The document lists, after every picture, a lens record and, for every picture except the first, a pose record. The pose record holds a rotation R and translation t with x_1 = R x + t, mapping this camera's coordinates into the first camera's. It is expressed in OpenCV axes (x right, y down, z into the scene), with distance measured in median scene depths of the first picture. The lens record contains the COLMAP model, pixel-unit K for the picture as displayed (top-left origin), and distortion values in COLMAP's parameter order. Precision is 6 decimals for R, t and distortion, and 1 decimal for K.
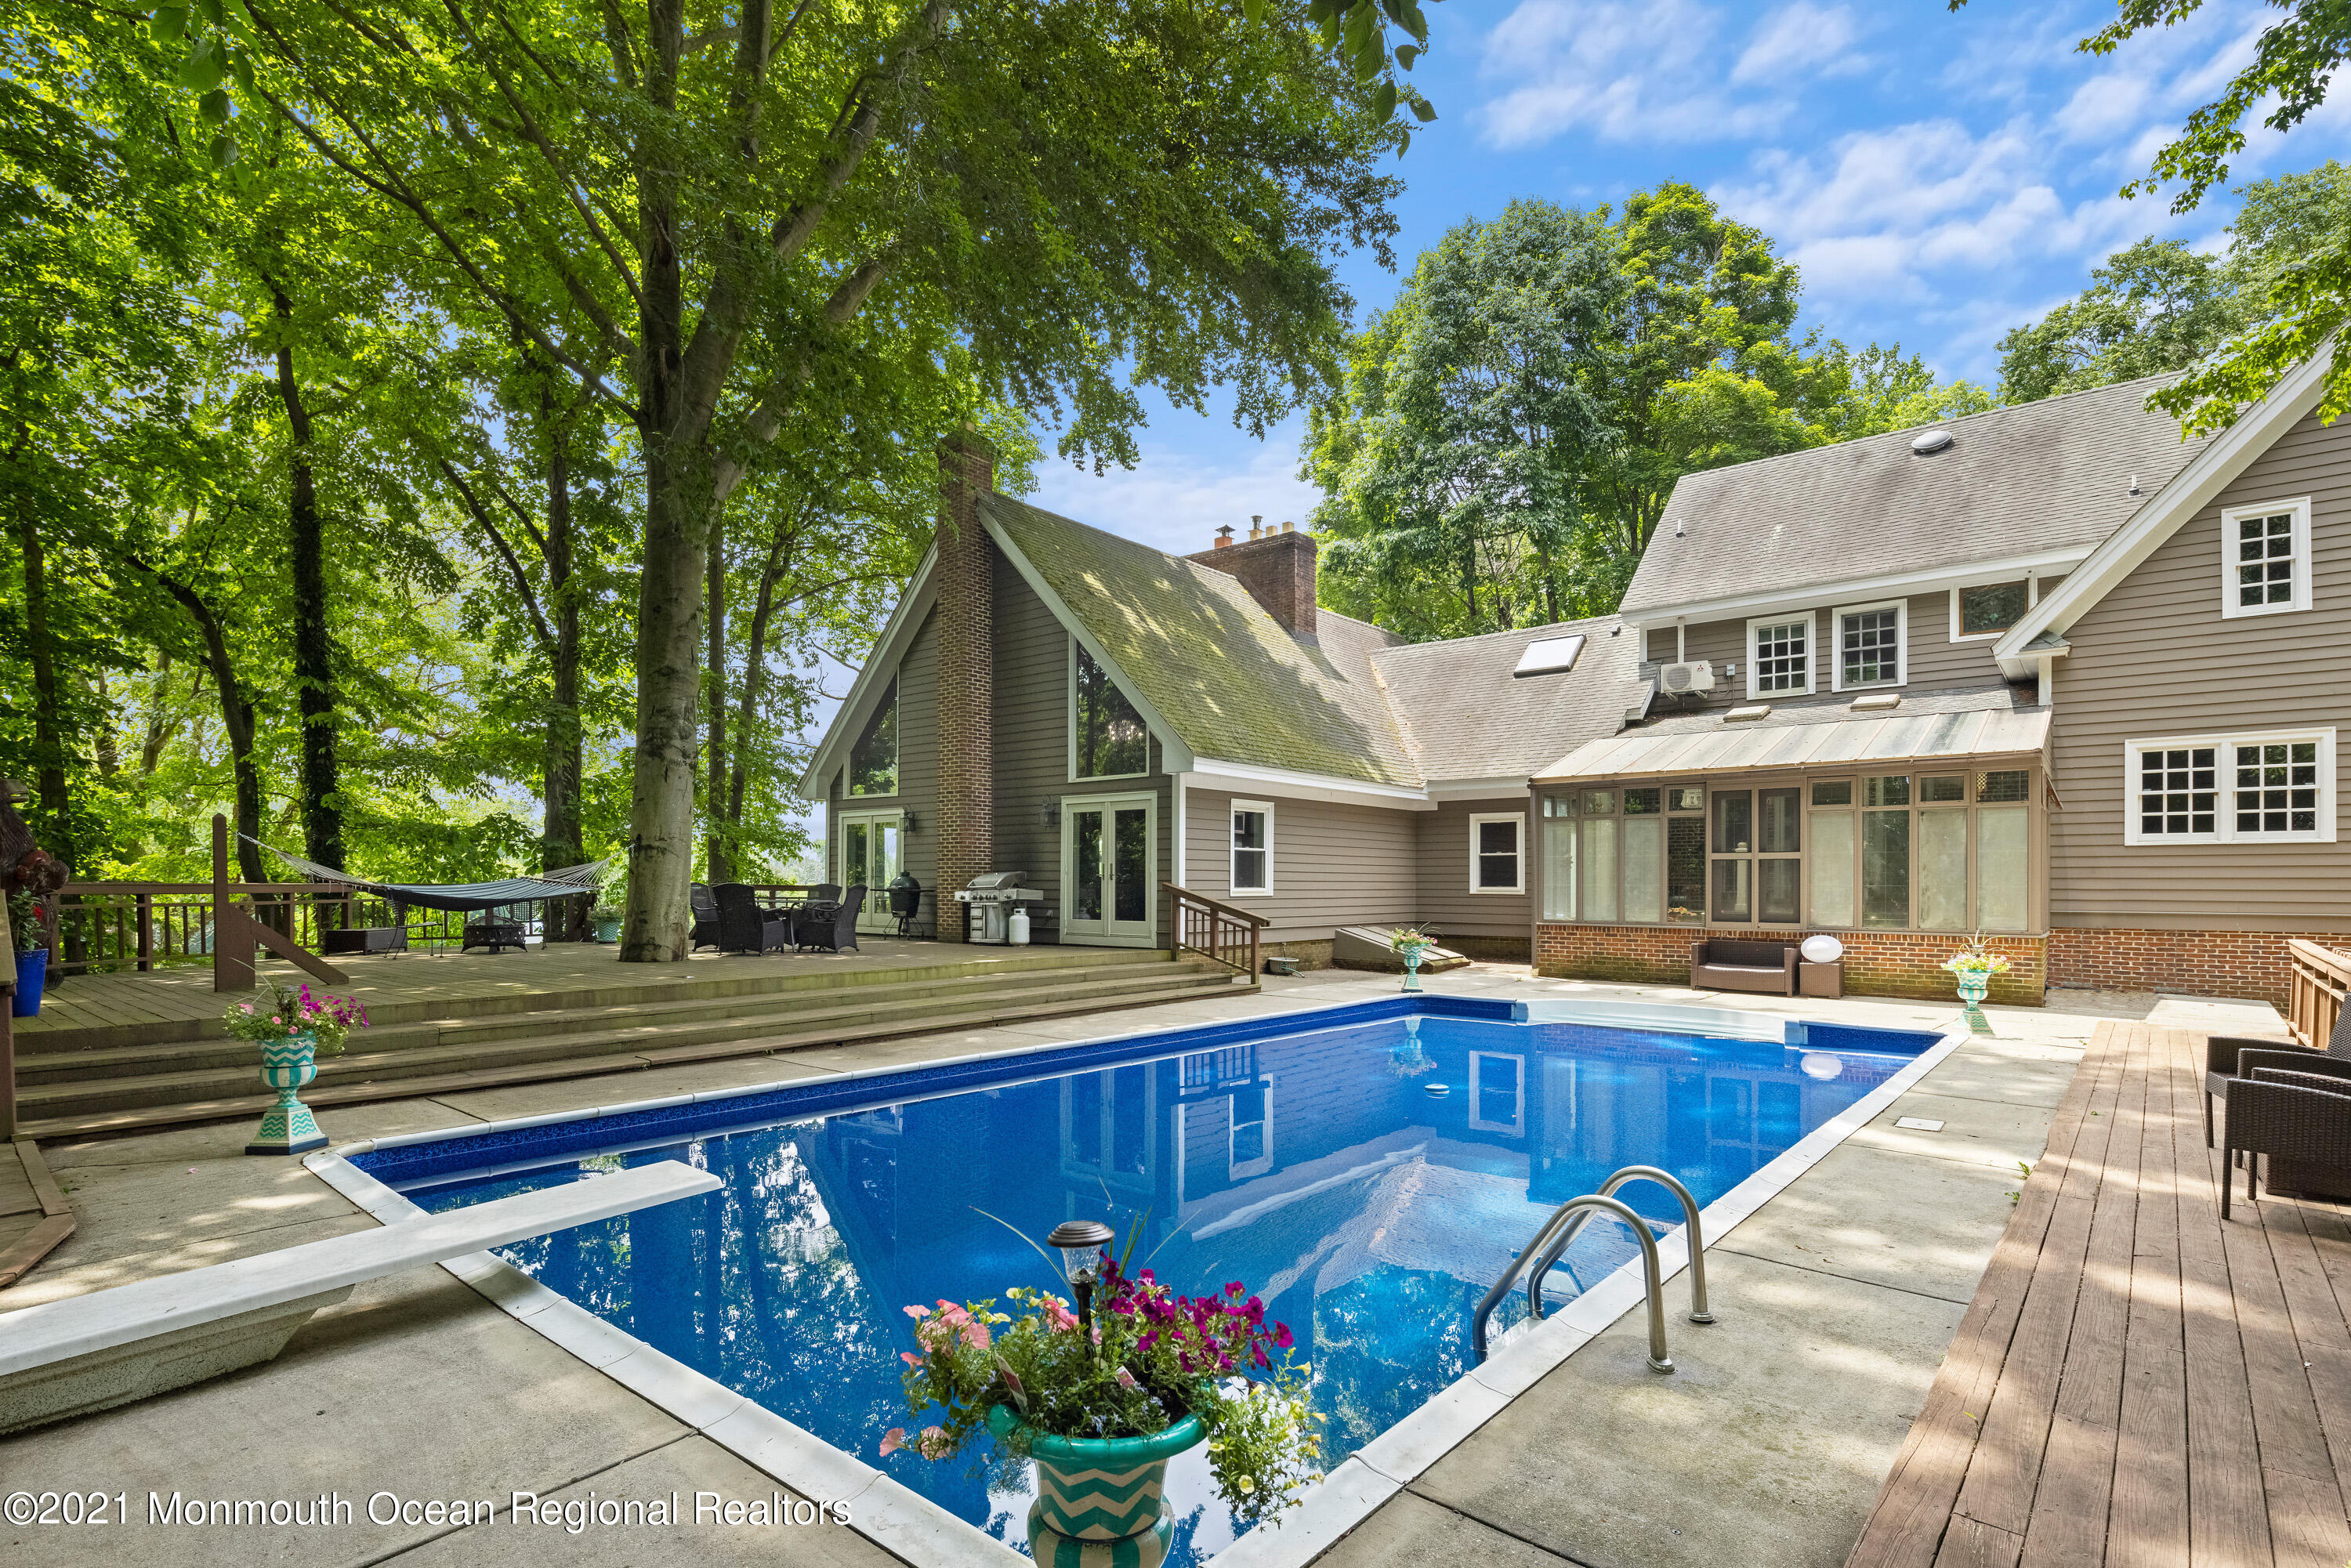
lens RADIAL K [[1167.7, 0, 1185.5], [0, 1167.7, 870.4], [0, 0, 1]] dist [0.002945, -0.001904]
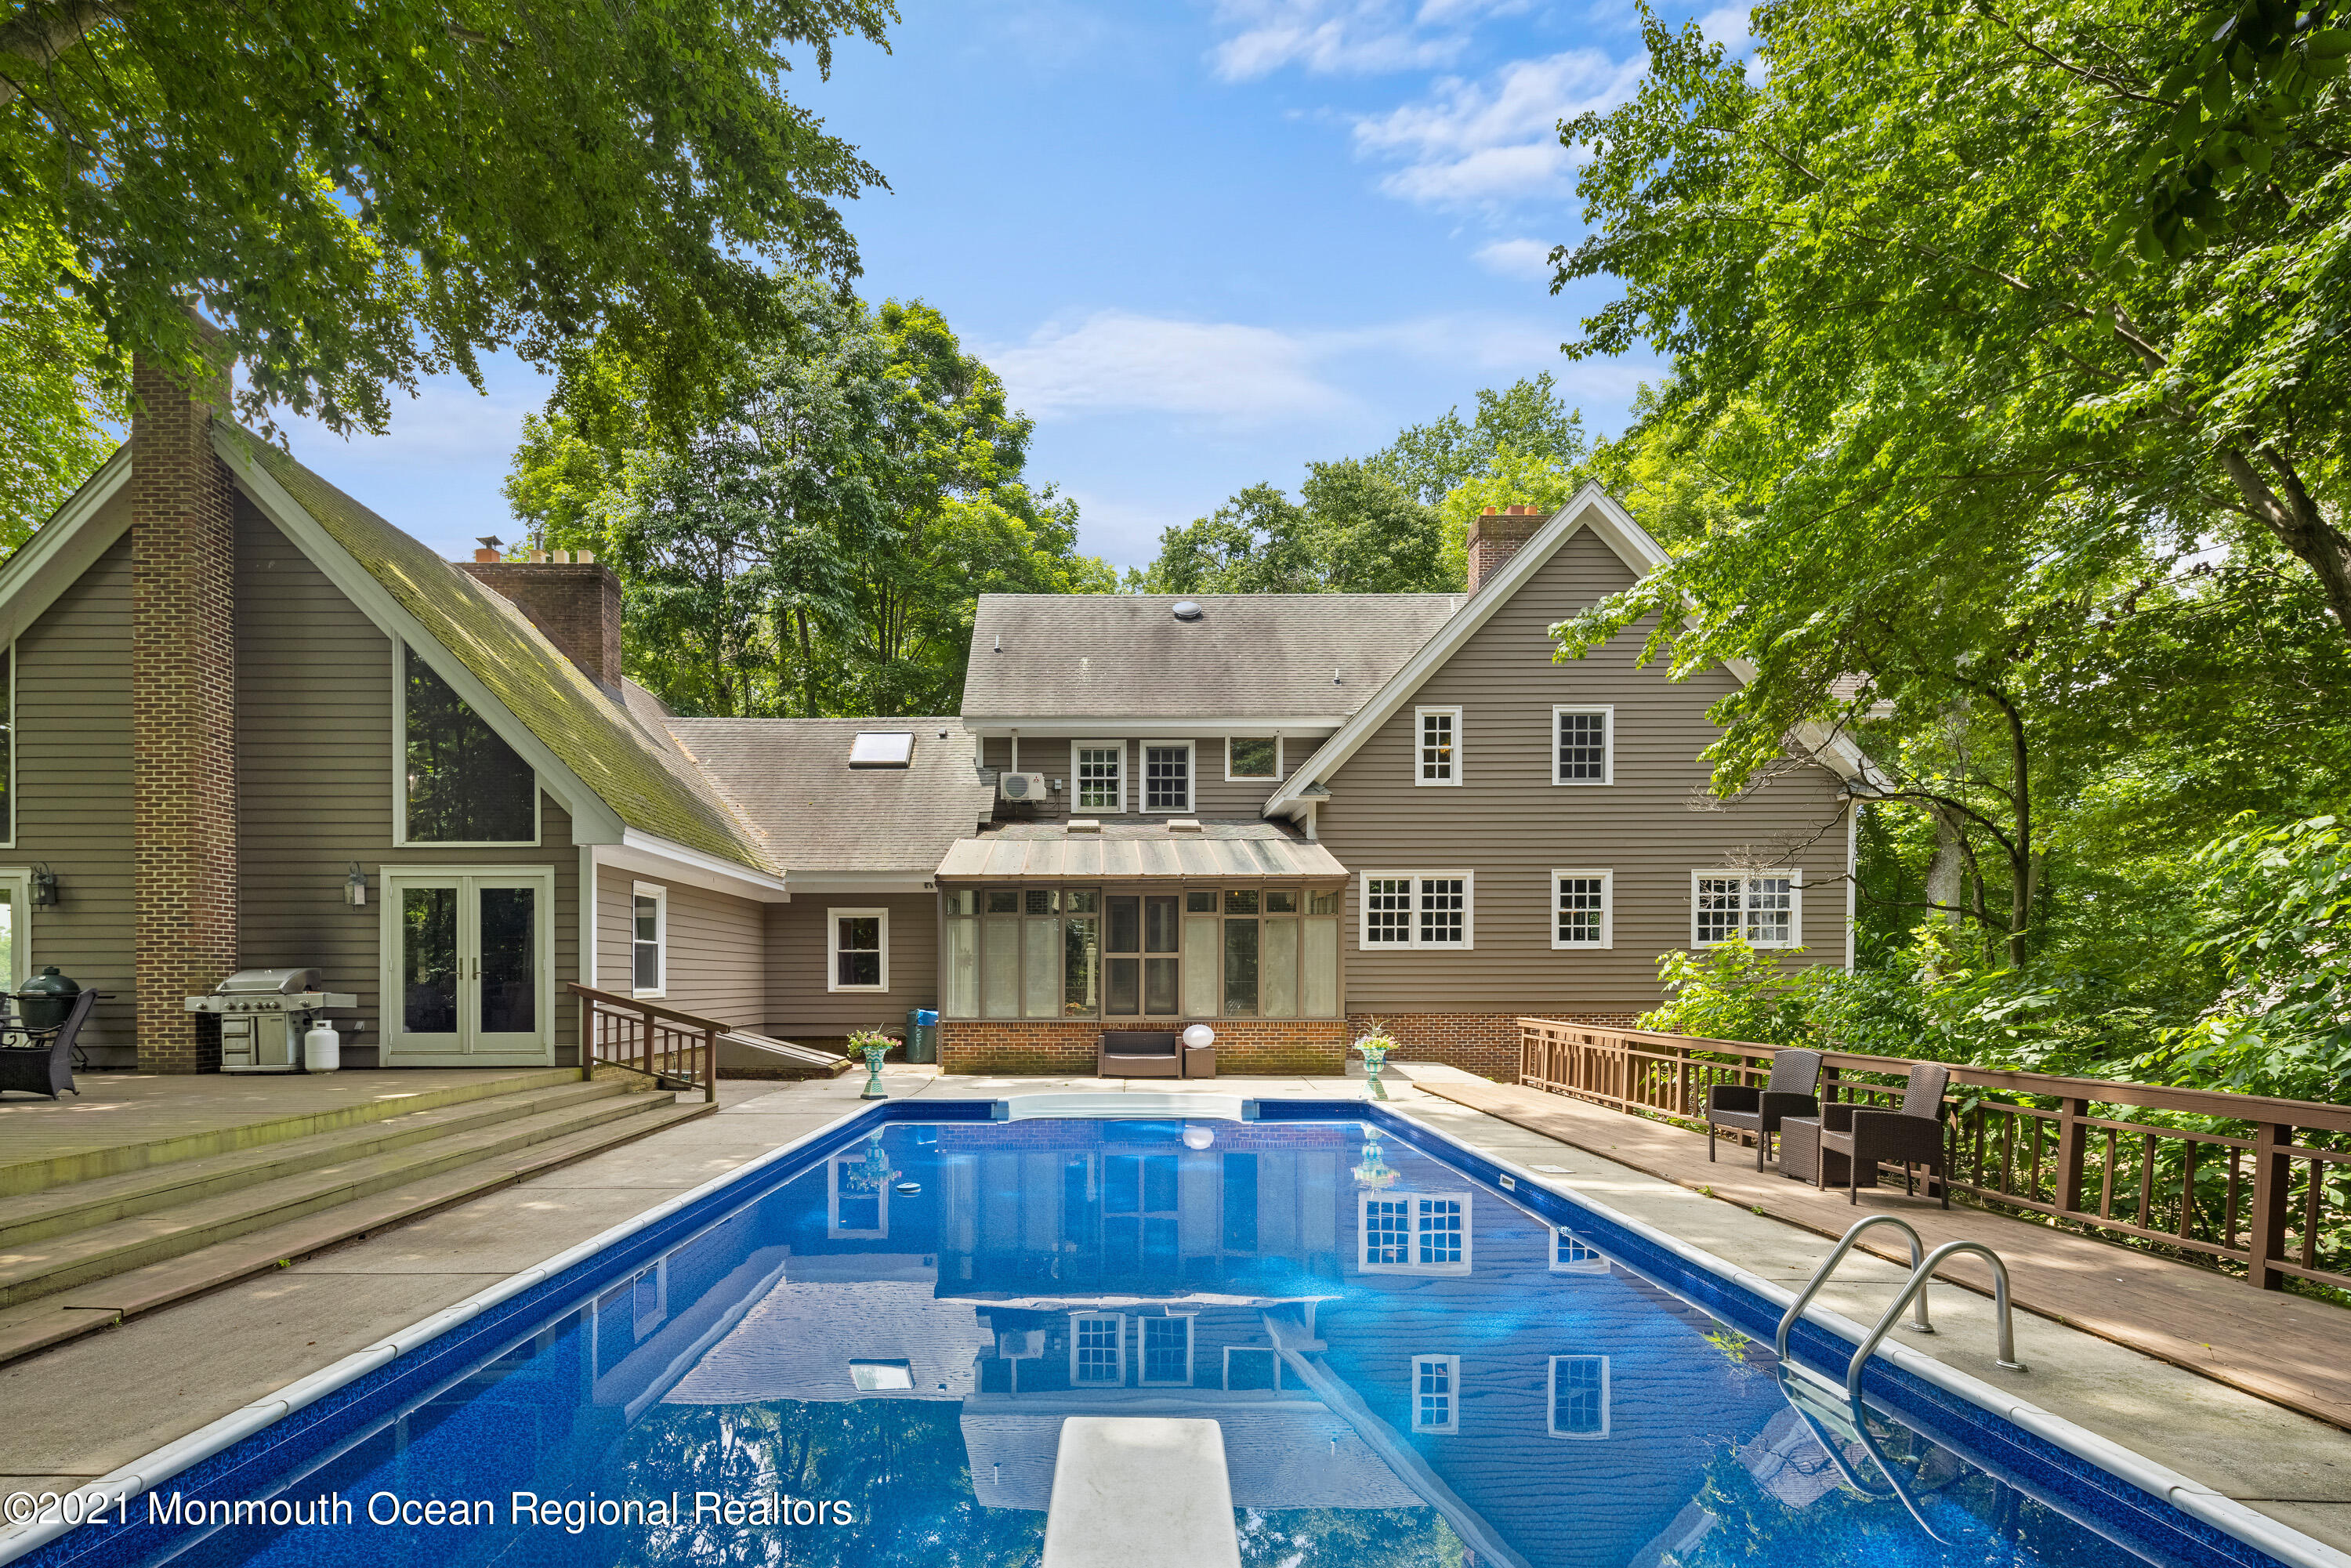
lens RADIAL K [[1167.7, 0, 1196.6], [0, 1167.7, 994.1], [0, 0, 1]] dist [0.002945, -0.001904]
pose [[0.761893, -0.012189, 0.647588, -0.183658], [-0.002722, 0.999754, 0.022020, -0.000351], [-0.647697, -0.018539, 0.761672, 0.106868]]
